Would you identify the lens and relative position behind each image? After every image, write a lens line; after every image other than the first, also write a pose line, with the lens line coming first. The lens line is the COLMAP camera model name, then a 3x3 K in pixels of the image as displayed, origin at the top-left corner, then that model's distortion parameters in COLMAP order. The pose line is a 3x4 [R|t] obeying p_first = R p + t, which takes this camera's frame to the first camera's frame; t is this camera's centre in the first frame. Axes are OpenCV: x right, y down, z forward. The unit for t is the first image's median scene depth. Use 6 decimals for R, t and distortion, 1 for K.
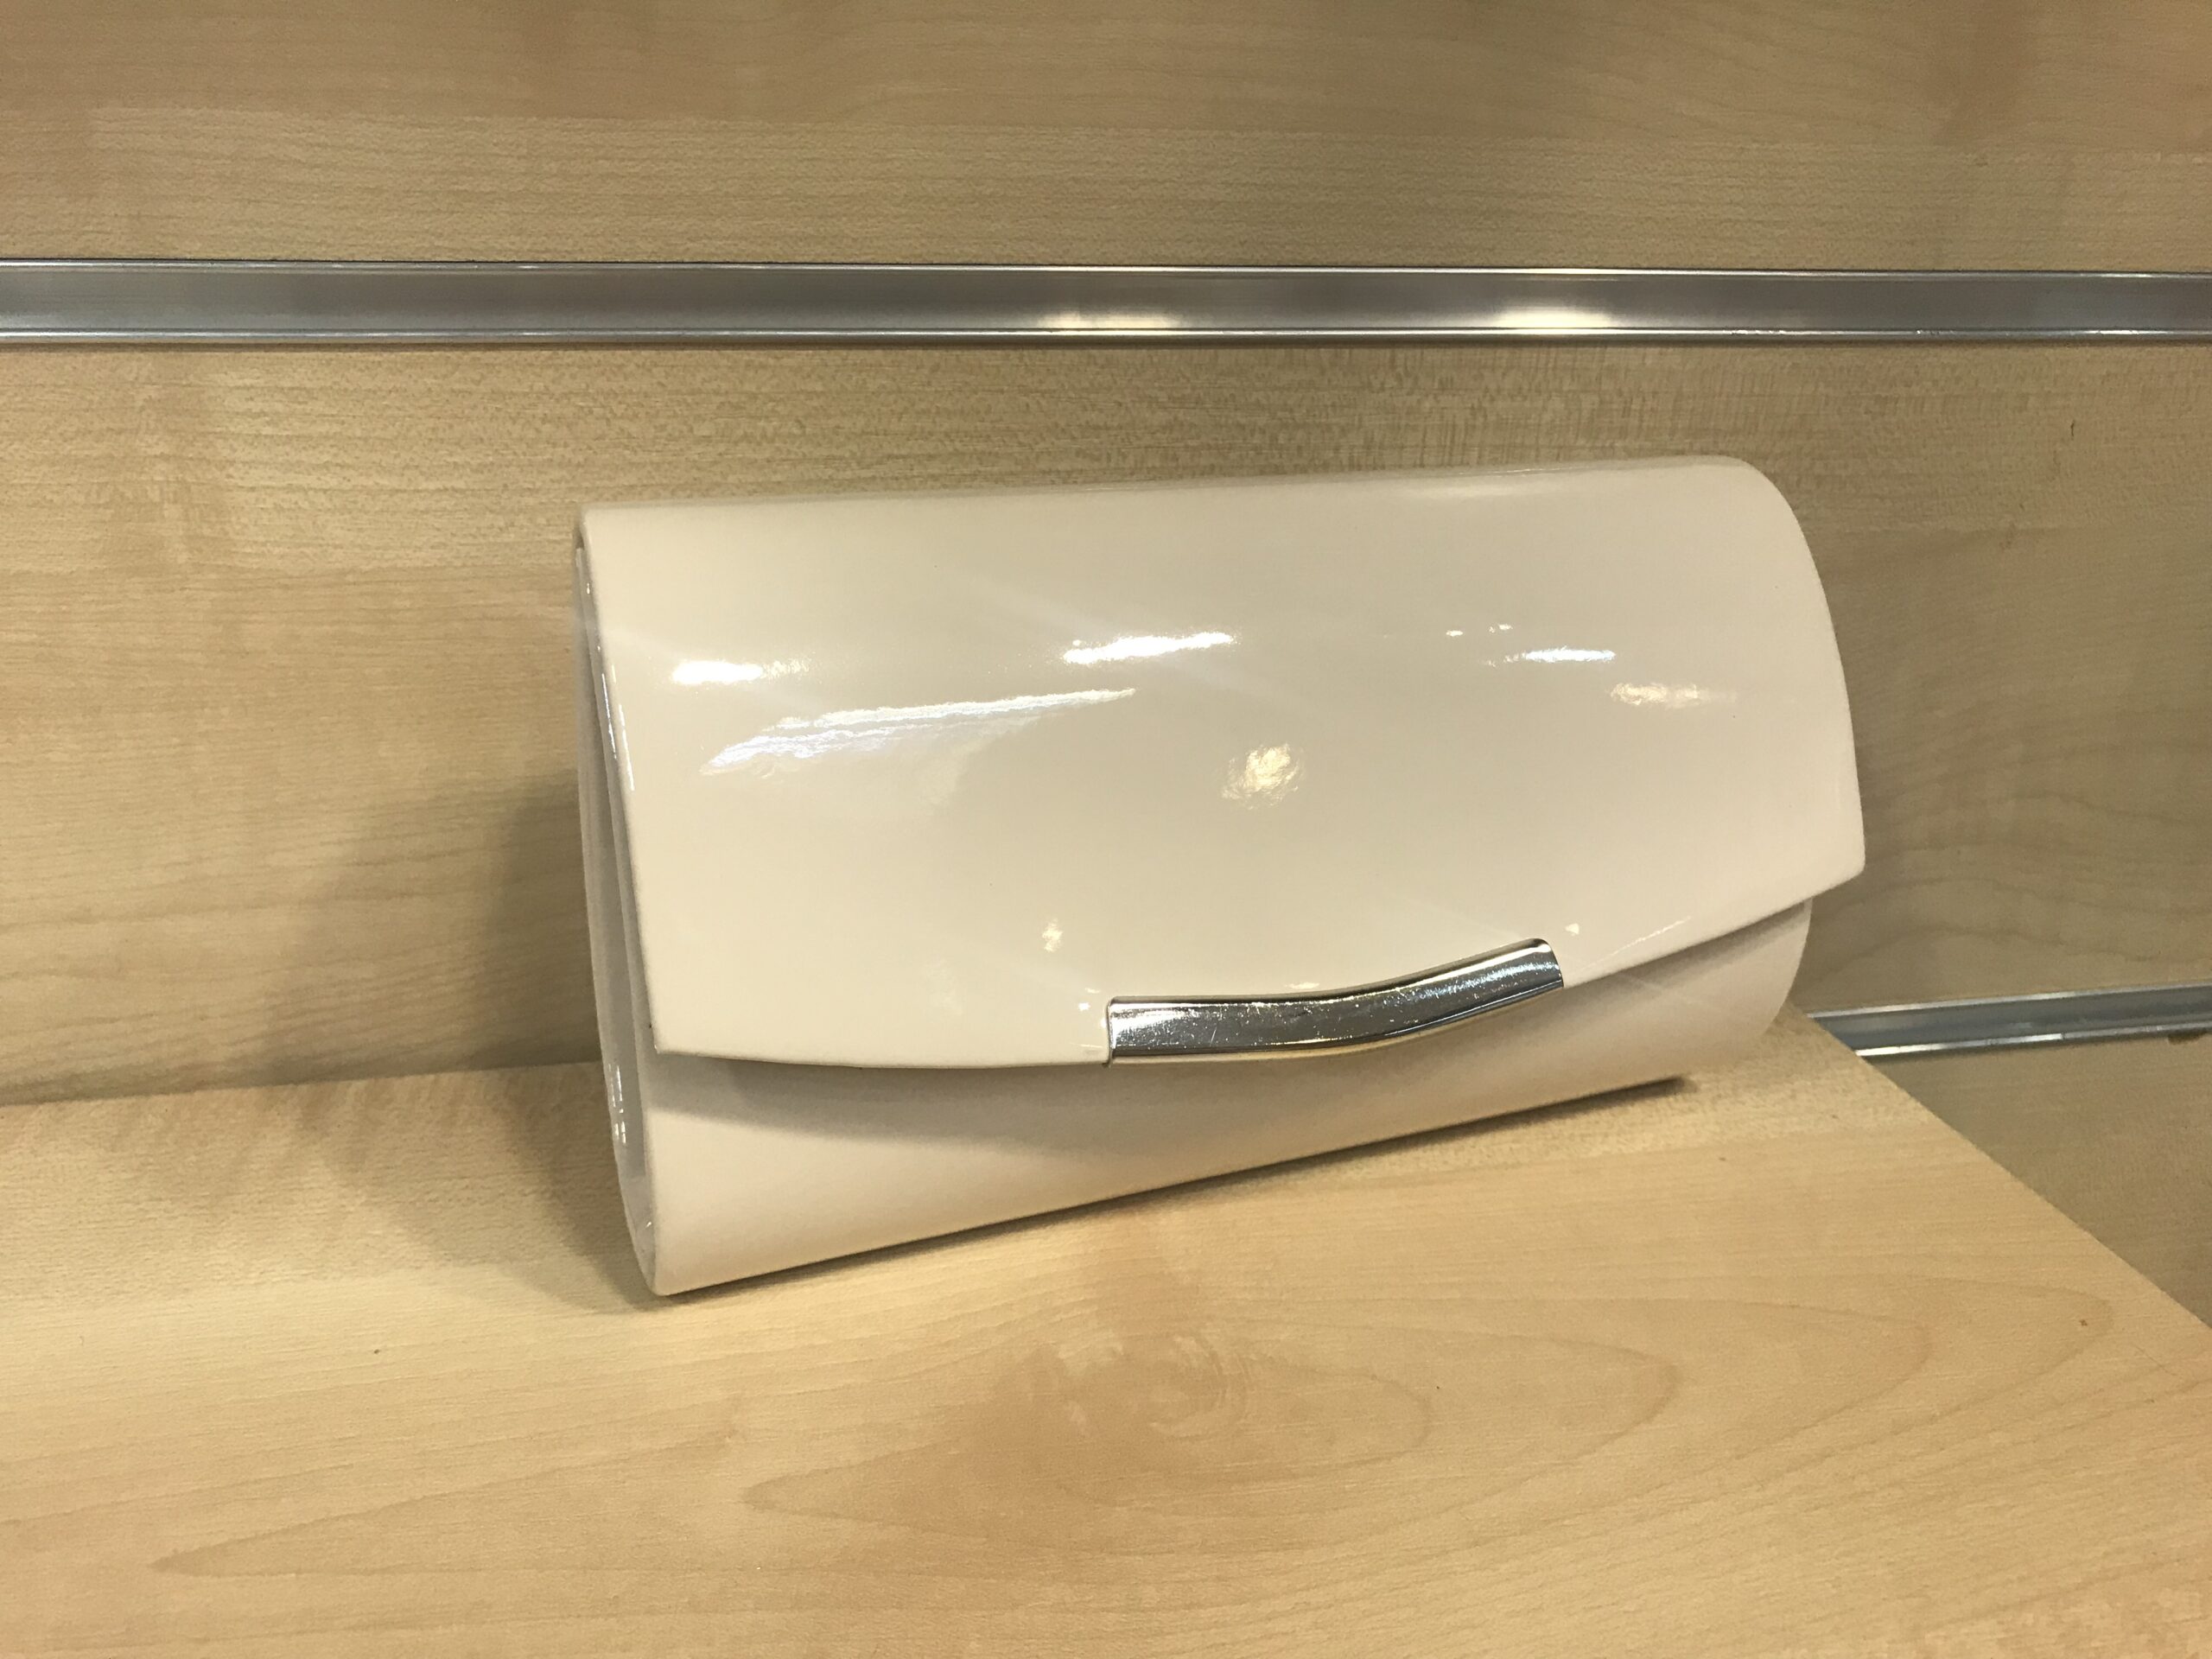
lens RADIAL K [[1856.5, 0, 1106.0], [0, 1856.5, 829.5], [0, 0, 1]] dist [-0.002168, -0.000626]
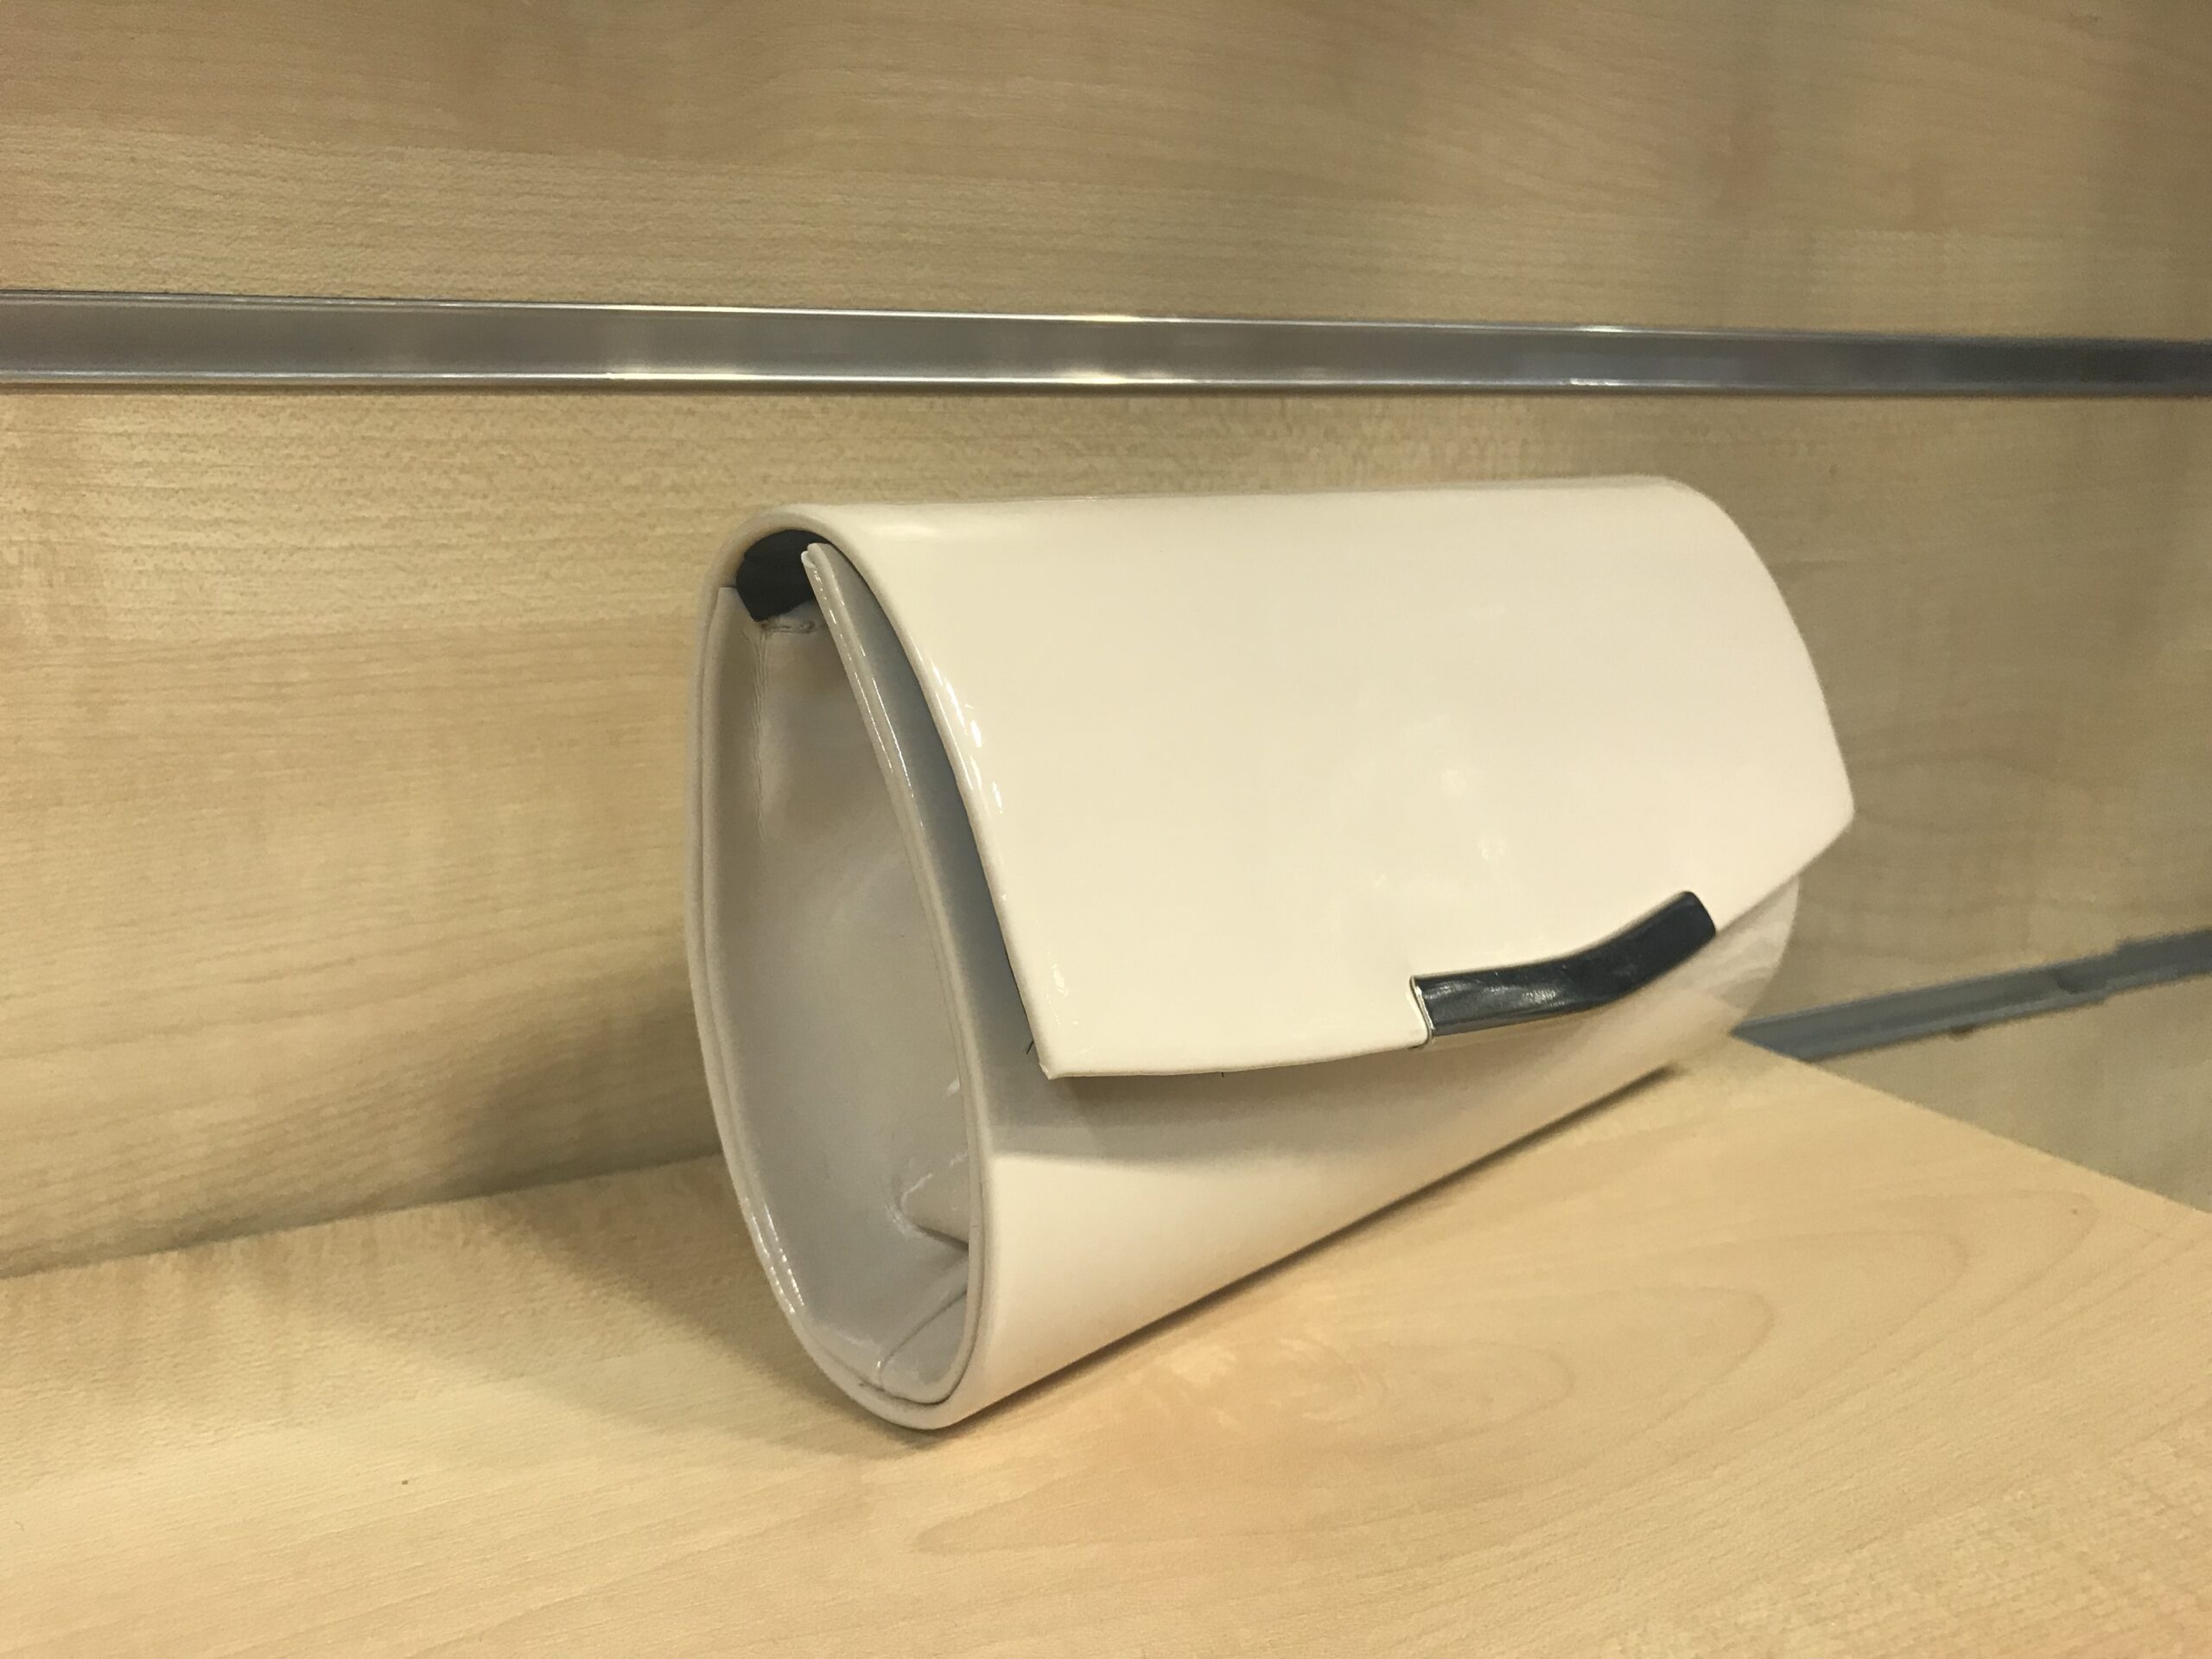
lens RADIAL K [[1868.5, 0, 1106.0], [0, 1868.5, 829.5], [0, 0, 1]] dist [-0.012906, 0.019068]
pose [[0.968062, -0.074329, 0.239439, -0.226023], [0.107126, 0.986101, -0.127000, 0.110547], [-0.226671, 0.148594, 0.962569, 0.051302]]
